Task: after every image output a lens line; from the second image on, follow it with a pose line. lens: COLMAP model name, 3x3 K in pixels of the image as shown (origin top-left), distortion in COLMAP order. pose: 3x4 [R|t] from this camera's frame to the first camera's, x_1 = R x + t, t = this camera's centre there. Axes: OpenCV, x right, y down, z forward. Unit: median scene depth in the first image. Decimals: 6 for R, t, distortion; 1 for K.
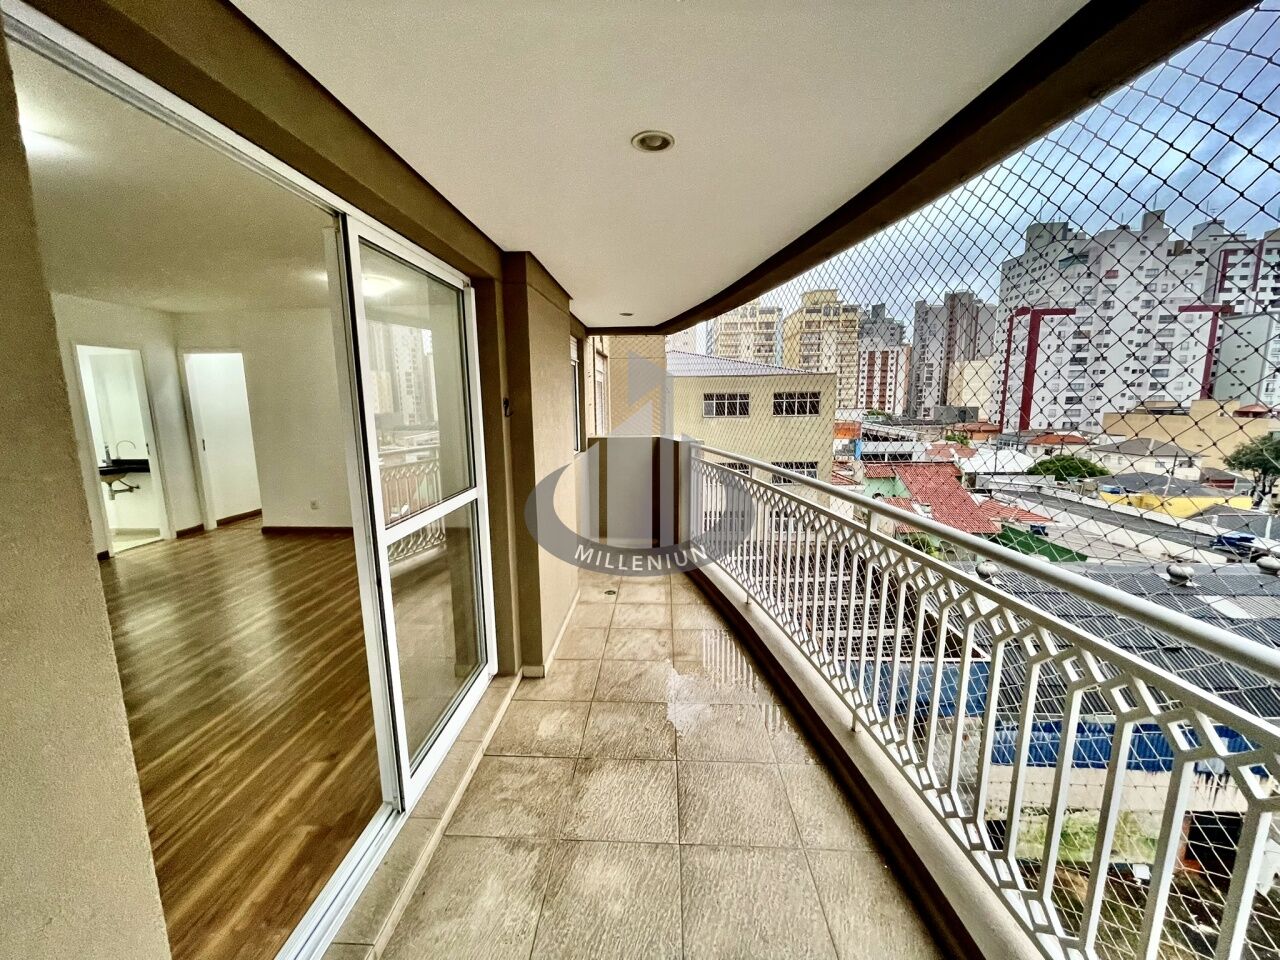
lens RADIAL K [[515.4, 0, 636.9], [0, 515.4, 484.7], [0, 0, 1]] dist [-0.003162, 0.001791]
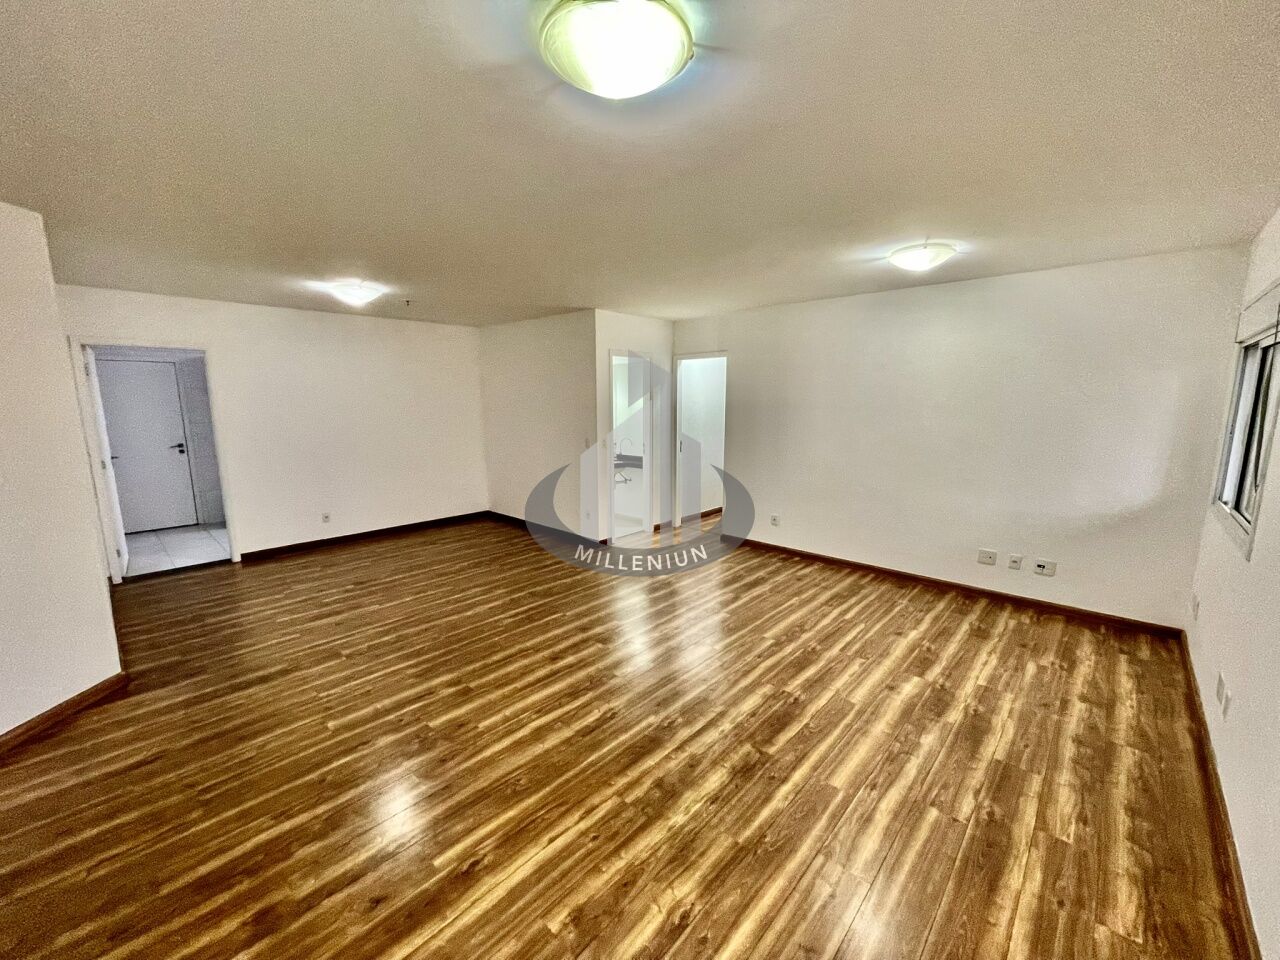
lens RADIAL K [[515.4, 0, 634.6], [0, 515.4, 479.5], [0, 0, 1]] dist [-0.003162, 0.001791]
pose [[0.760221, 0.110314, -0.640230, -0.391471], [-0.111079, 0.993038, 0.039207, -0.066455], [0.640098, 0.041310, 0.767182, 0.225468]]
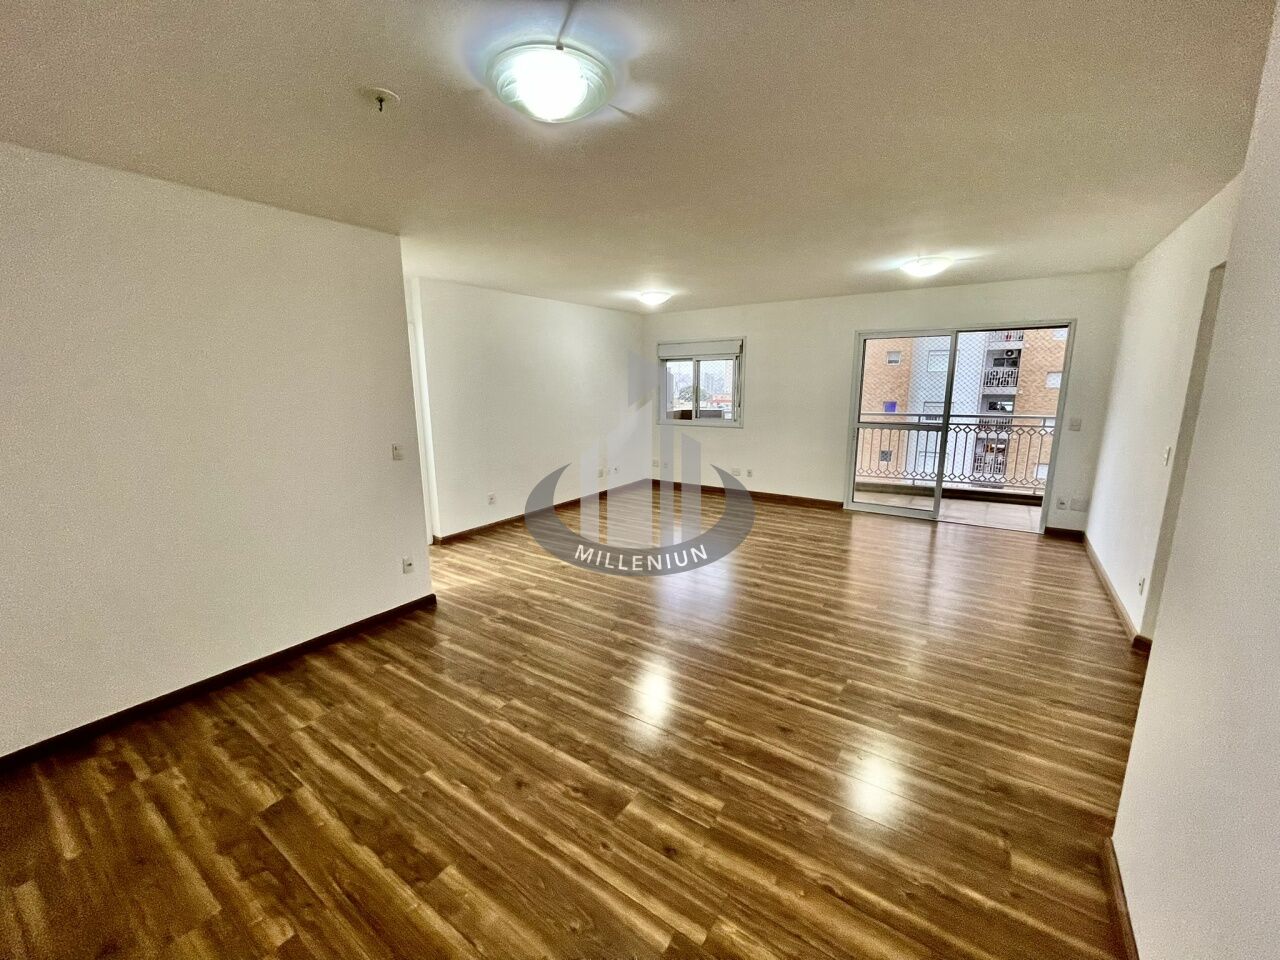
lens RADIAL K [[515.4, 0, 638.8], [0, 515.4, 481.6], [0, 0, 1]] dist [-0.003162, 0.001791]
pose [[0.527113, -0.158858, 0.834815, -2.060918], [0.141939, 0.985030, 0.097821, -0.075297], [-0.837857, 0.066930, 0.541771, 0.429645]]
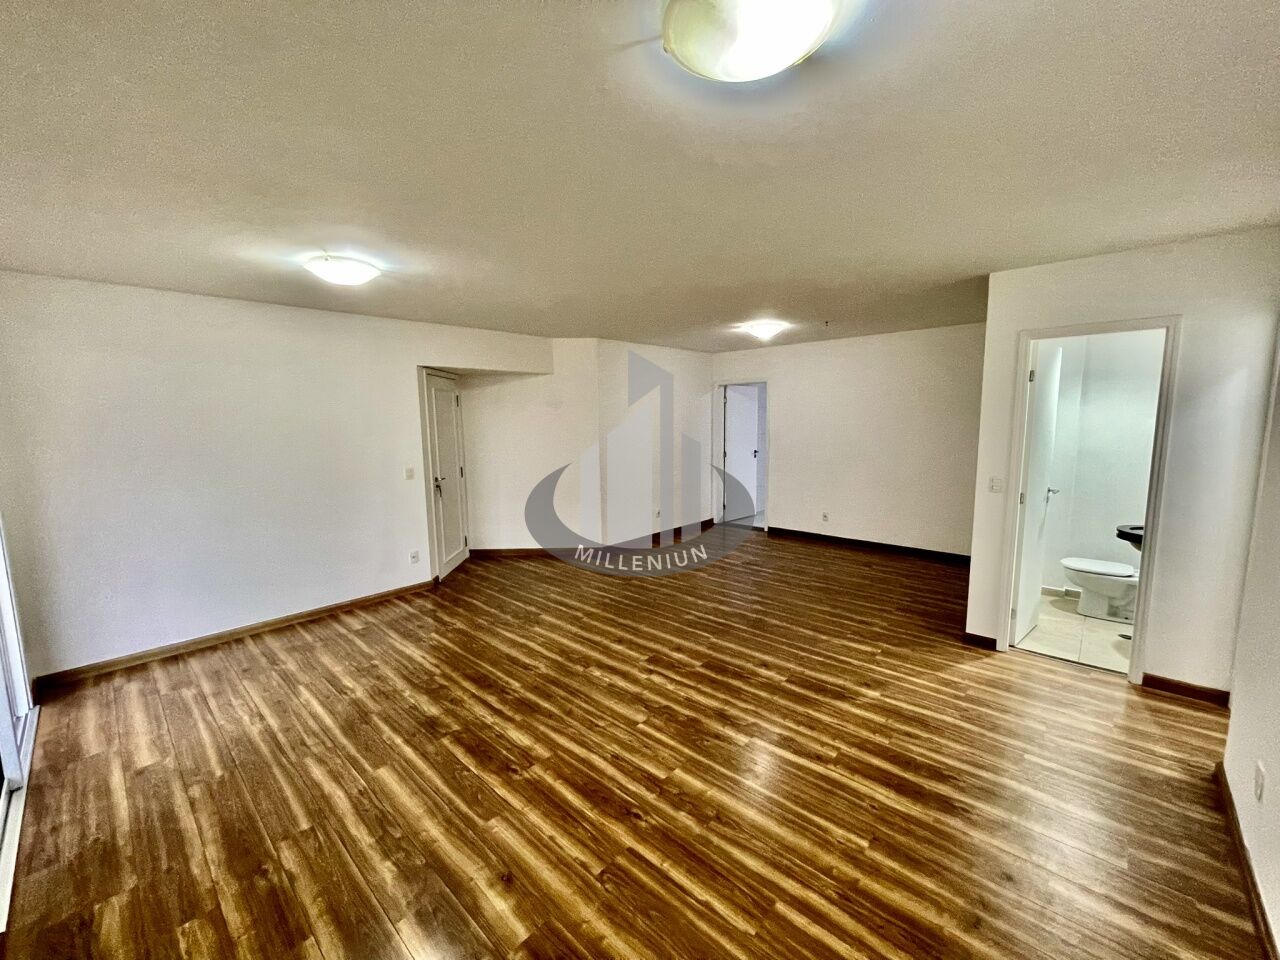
lens RADIAL K [[515.4, 0, 637.2], [0, 515.4, 476.6], [0, 0, 1]] dist [-0.003162, 0.001791]
pose [[-0.641687, 0.107999, -0.759325, -0.307120], [-0.104524, 0.968485, 0.226078, -0.264583], [0.759811, 0.224439, -0.610175, 1.412625]]
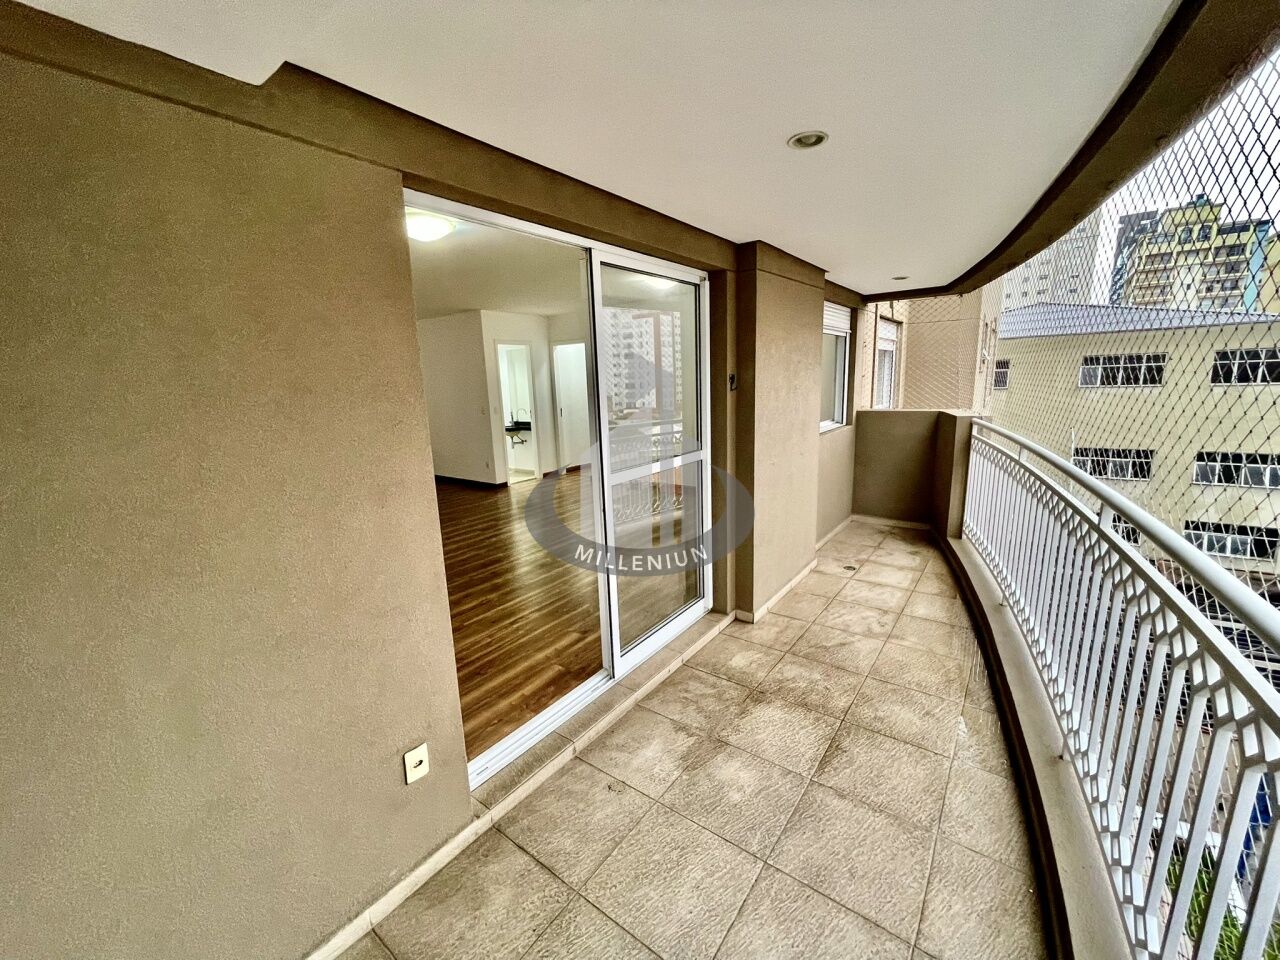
lens RADIAL K [[515.4, 0, 637.8], [0, 515.4, 486.1], [0, 0, 1]] dist [-0.003162, 0.001791]
pose [[0.829692, 0.094617, -0.550145, 0.168236], [-0.064316, 0.995170, 0.074158, 0.006197], [0.554505, -0.026145, 0.831770, -0.057881]]
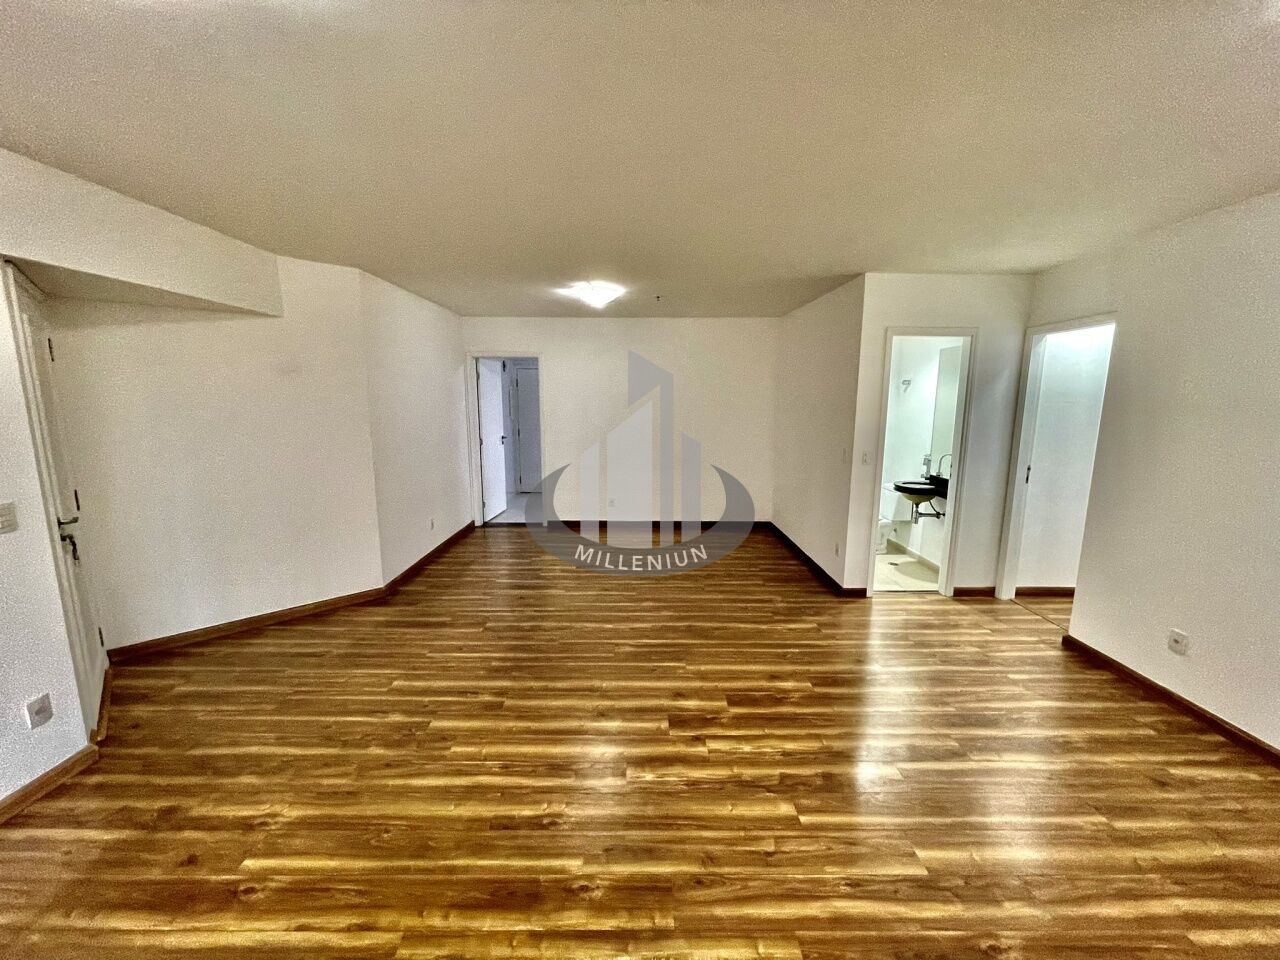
lens RADIAL K [[515.4, 0, 638.2], [0, 515.4, 480.6], [0, 0, 1]] dist [-0.003162, 0.001791]
pose [[0.054341, 0.168047, -0.984280, -0.375498], [-0.168137, 0.973201, 0.156873, -0.148783], [0.984265, 0.156969, 0.081140, 0.771116]]
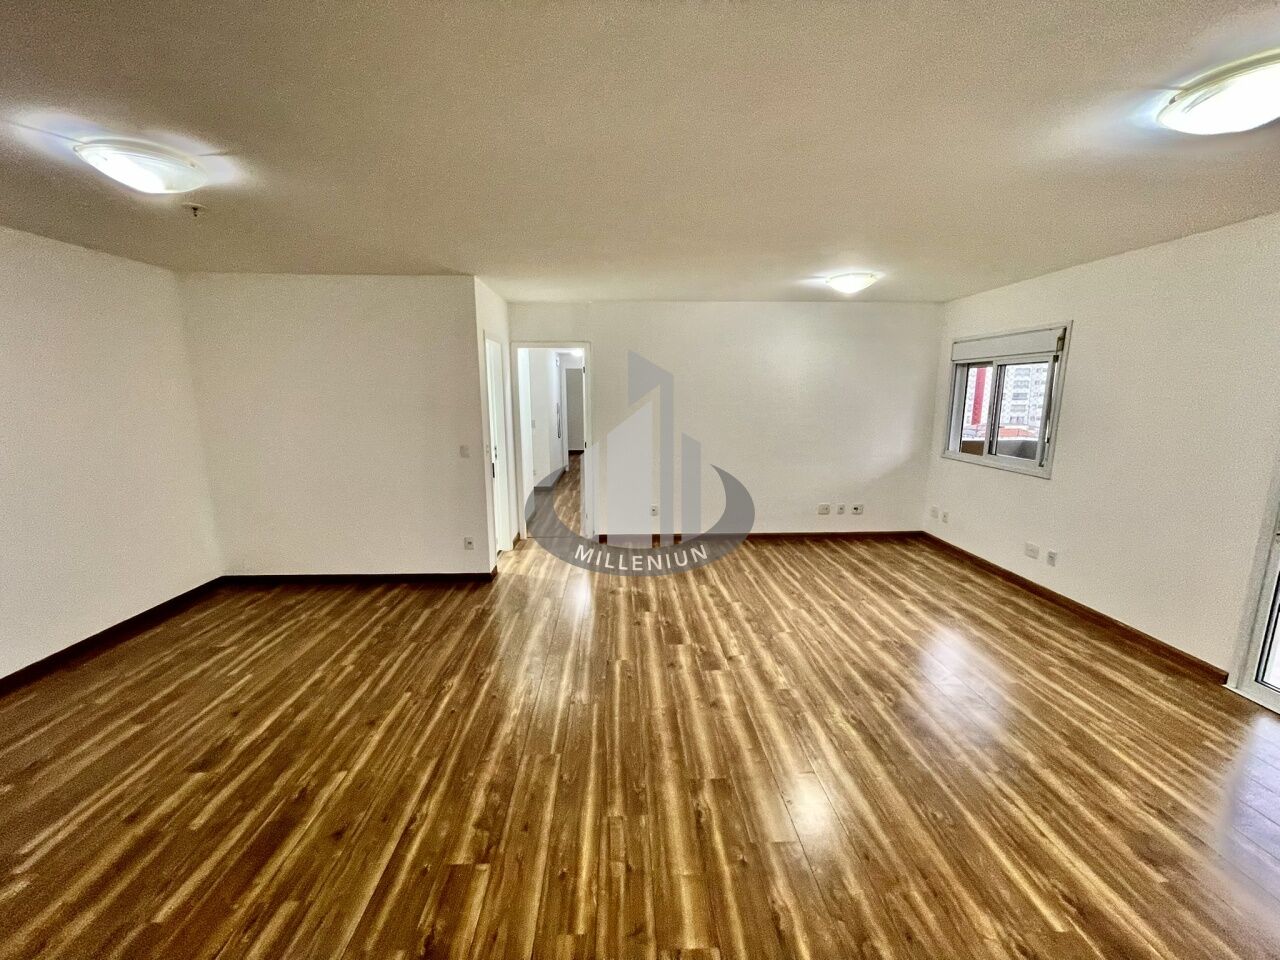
lens RADIAL K [[515.4, 0, 634.6], [0, 515.4, 480.5], [0, 0, 1]] dist [-0.003162, 0.001791]
pose [[0.996316, -0.004834, 0.085626, -1.207950], [0.004224, 0.999964, 0.007311, -0.038389], [-0.085658, -0.006922, 0.996301, 0.102678]]
